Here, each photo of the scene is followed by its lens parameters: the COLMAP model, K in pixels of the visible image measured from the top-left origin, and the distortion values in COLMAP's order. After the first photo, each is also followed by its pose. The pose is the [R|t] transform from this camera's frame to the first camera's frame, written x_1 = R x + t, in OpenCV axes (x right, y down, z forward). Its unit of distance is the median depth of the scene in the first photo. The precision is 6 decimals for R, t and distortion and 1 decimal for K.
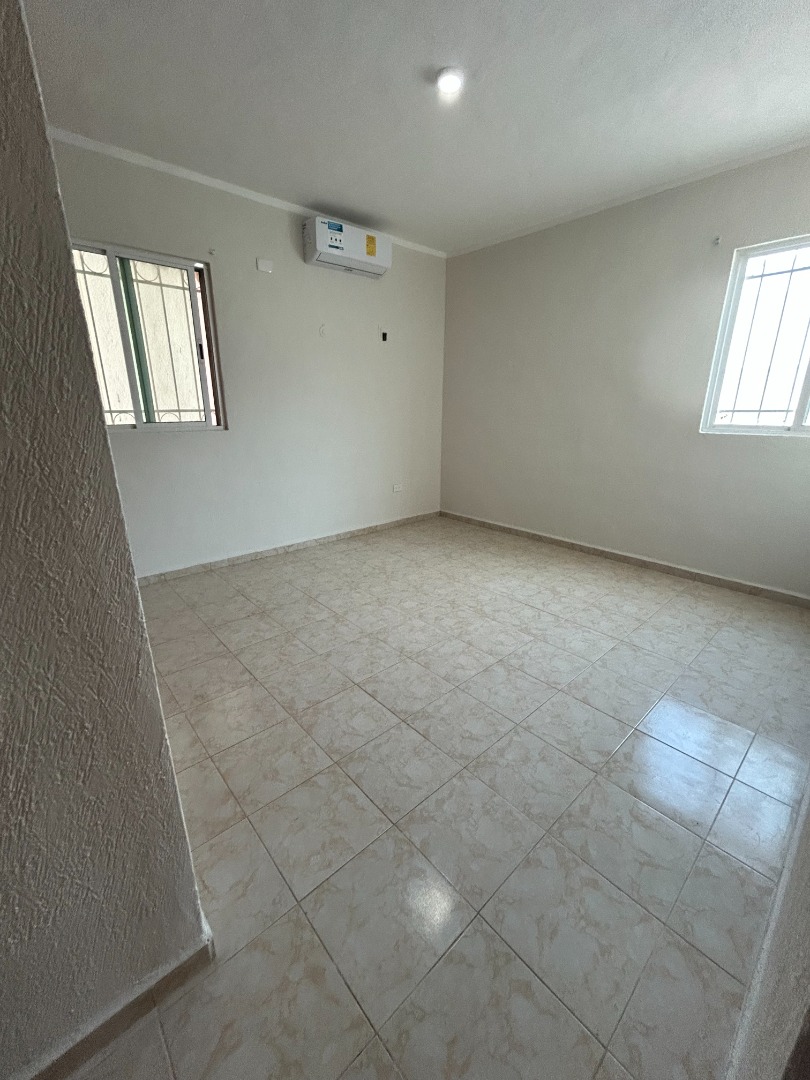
lens RADIAL K [[435.0, 0, 405.4], [0, 435.0, 538.5], [0, 0, 1]] dist [-0.001382, 0.000578]
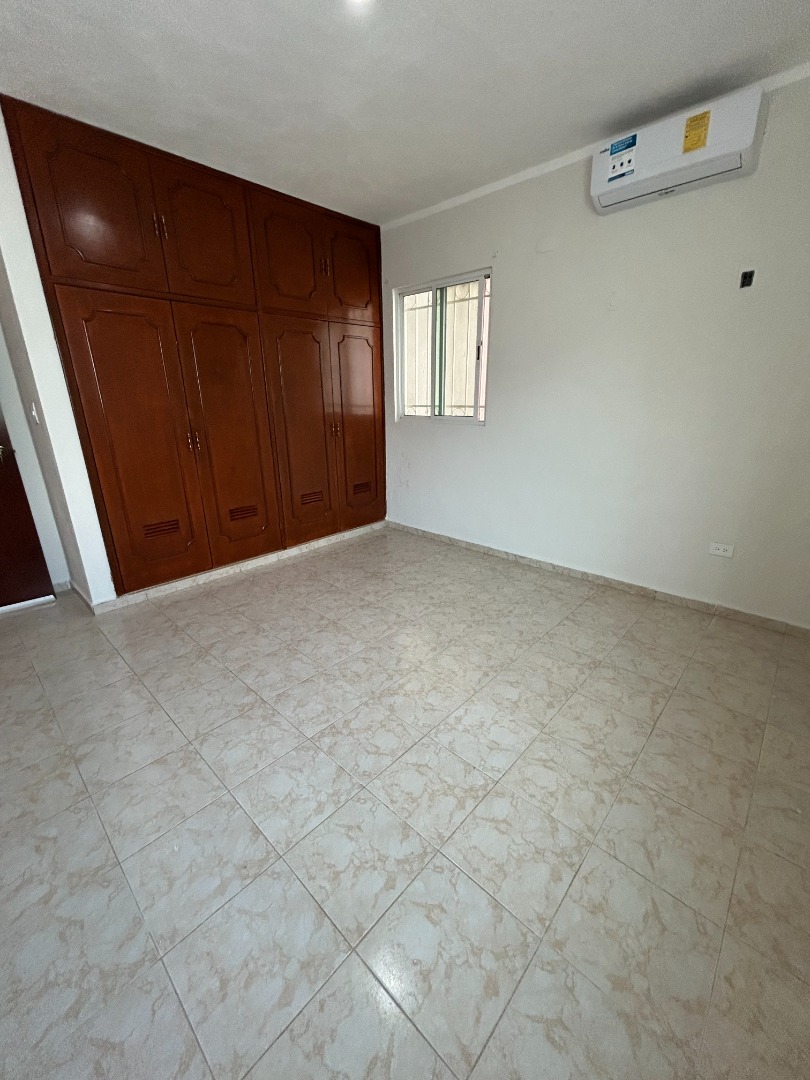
lens RADIAL K [[435.0, 0, 405.4], [0, 435.0, 538.5], [0, 0, 1]] dist [-0.001382, 0.000578]
pose [[0.087524, 0.308939, -0.947046, 0.689290], [-0.286379, 0.918365, 0.273116, -0.241964], [0.954110, 0.247310, 0.168853, 0.740697]]
